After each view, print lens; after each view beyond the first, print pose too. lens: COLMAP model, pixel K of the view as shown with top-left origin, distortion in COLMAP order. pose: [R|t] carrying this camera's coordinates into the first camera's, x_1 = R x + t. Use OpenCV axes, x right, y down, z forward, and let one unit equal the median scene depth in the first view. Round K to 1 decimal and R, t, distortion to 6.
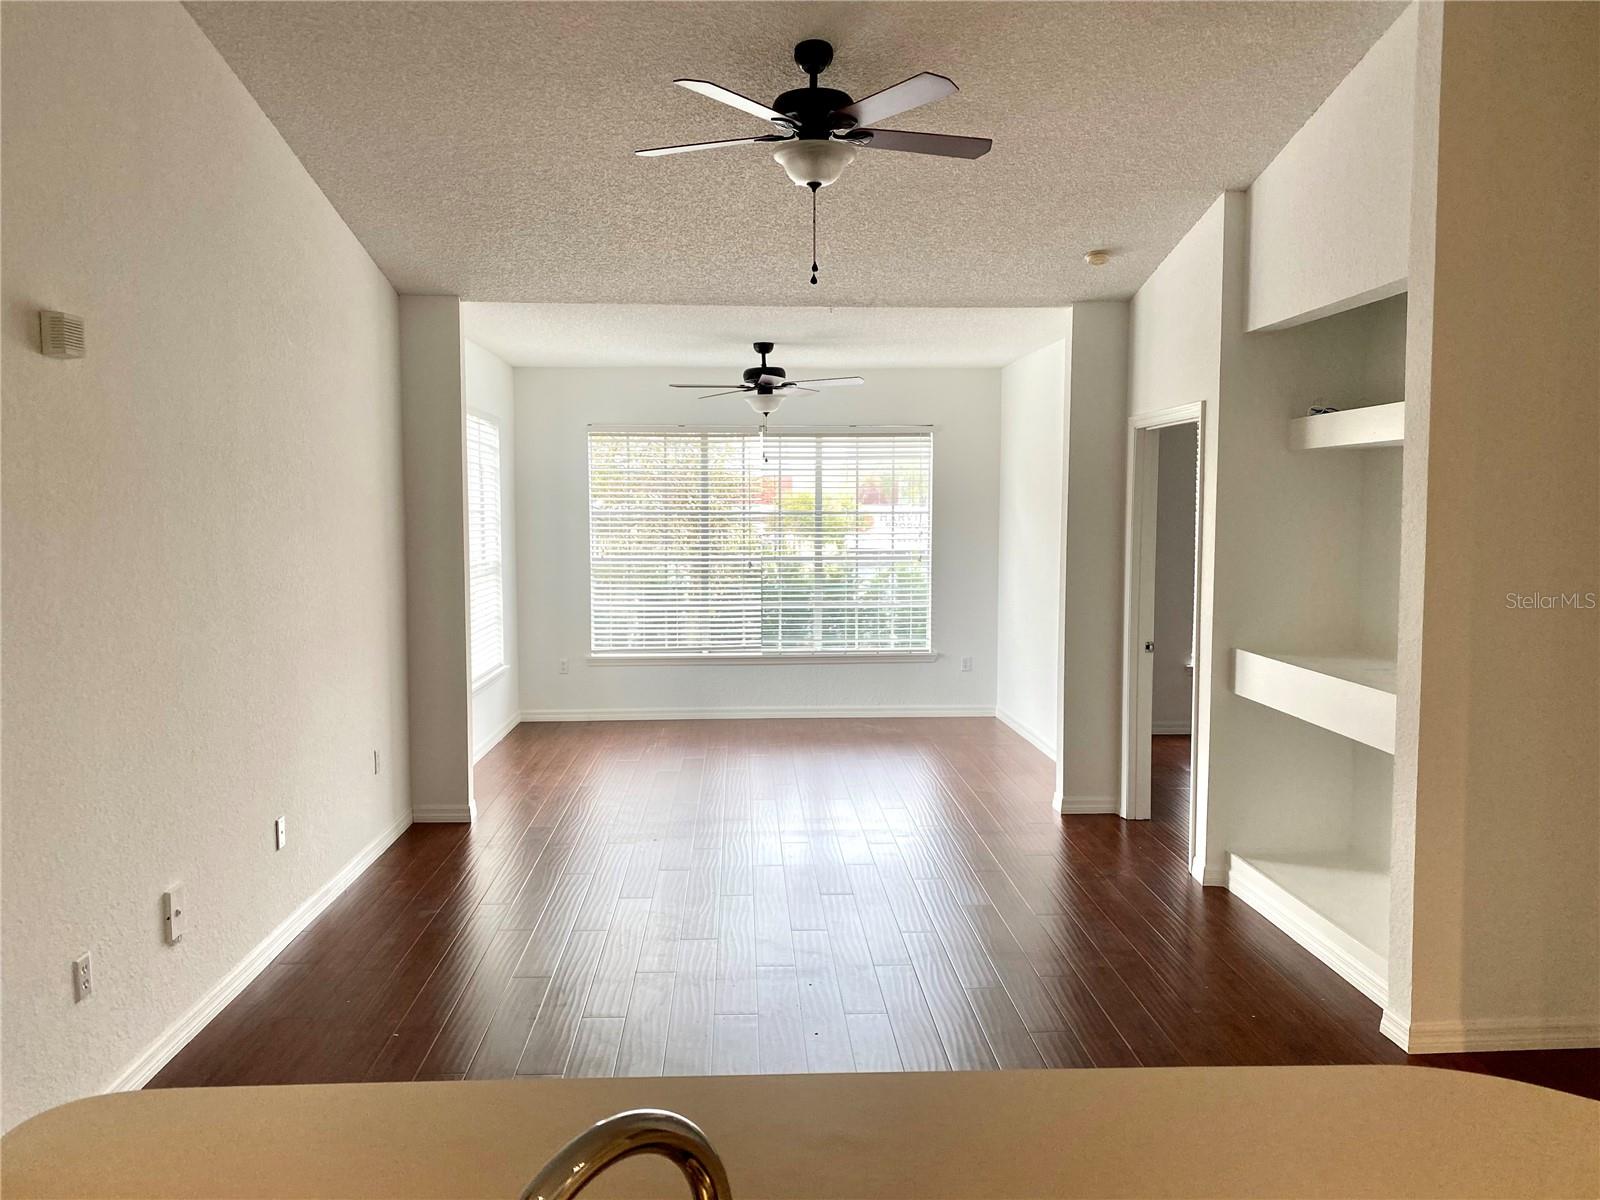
lens RADIAL K [[1190.9, 0, 787.9], [0, 1190.9, 594.0], [0, 0, 1]] dist [0.001715, -0.025084]
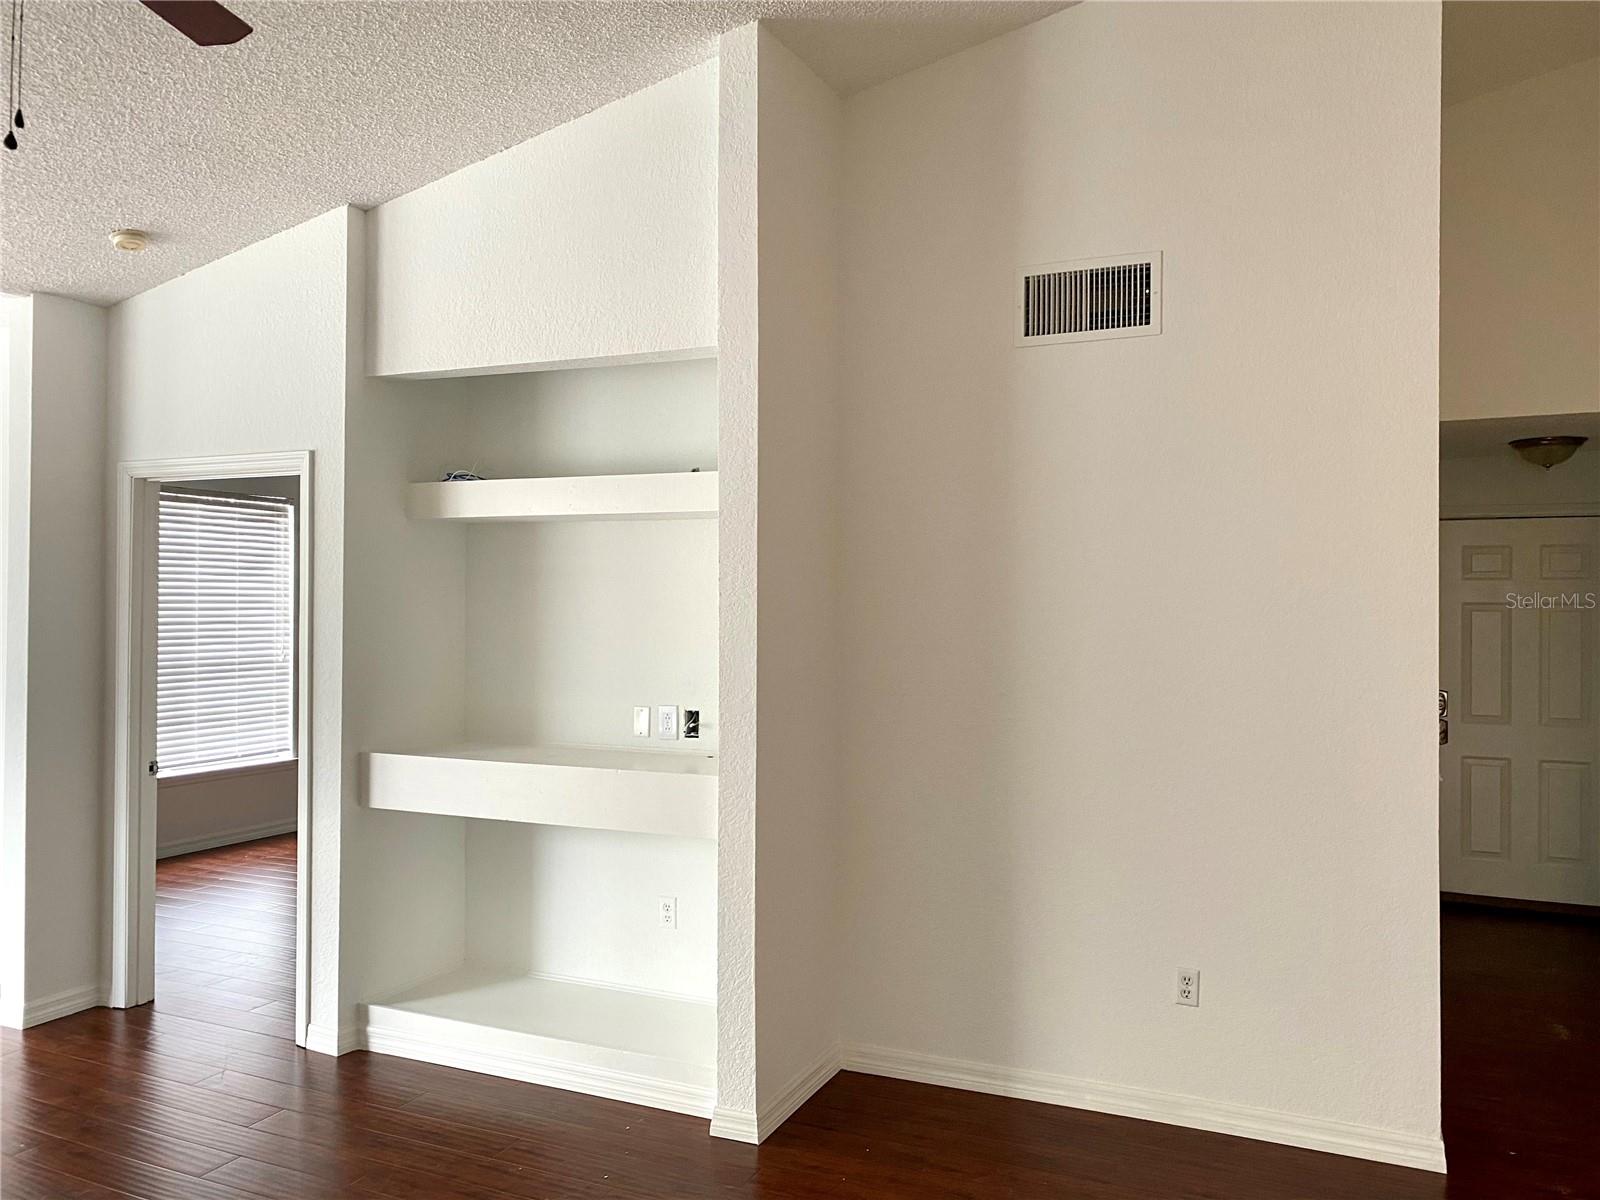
lens RADIAL K [[1190.9, 0, 801.4], [0, 1190.9, 596.2], [0, 0, 1]] dist [0.001715, -0.025084]
pose [[0.438056, 0.009305, 0.898899, -0.188224], [0.058035, 0.997568, -0.038608, -0.010199], [-0.897072, 0.069080, 0.436451, 0.286479]]
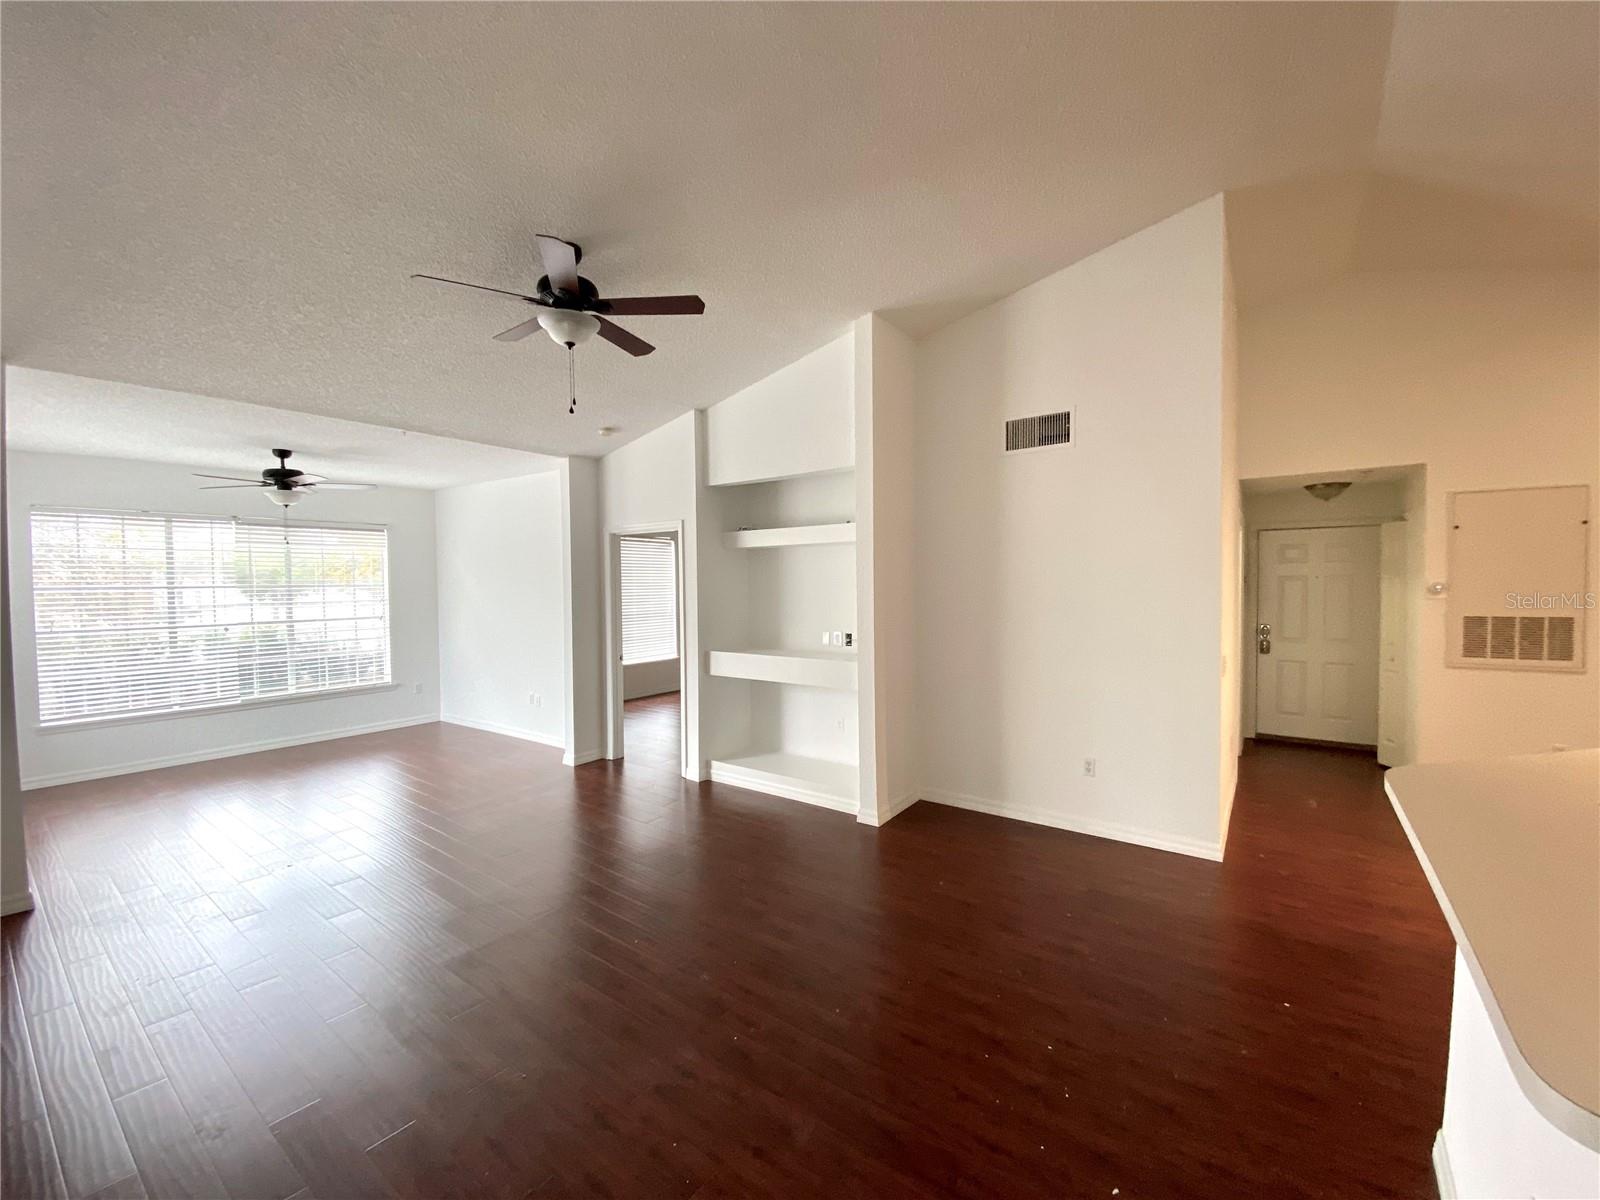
lens RADIAL K [[635.4, 0, 793.2], [0, 635.4, 610.8], [0, 0, 1]] dist [0.003983, -0.000707]
pose [[0.623428, -0.033453, 0.781165, -0.259273], [0.064590, 0.997873, -0.008815, -0.000552], [-0.779208, 0.055951, 0.624263, 0.207637]]
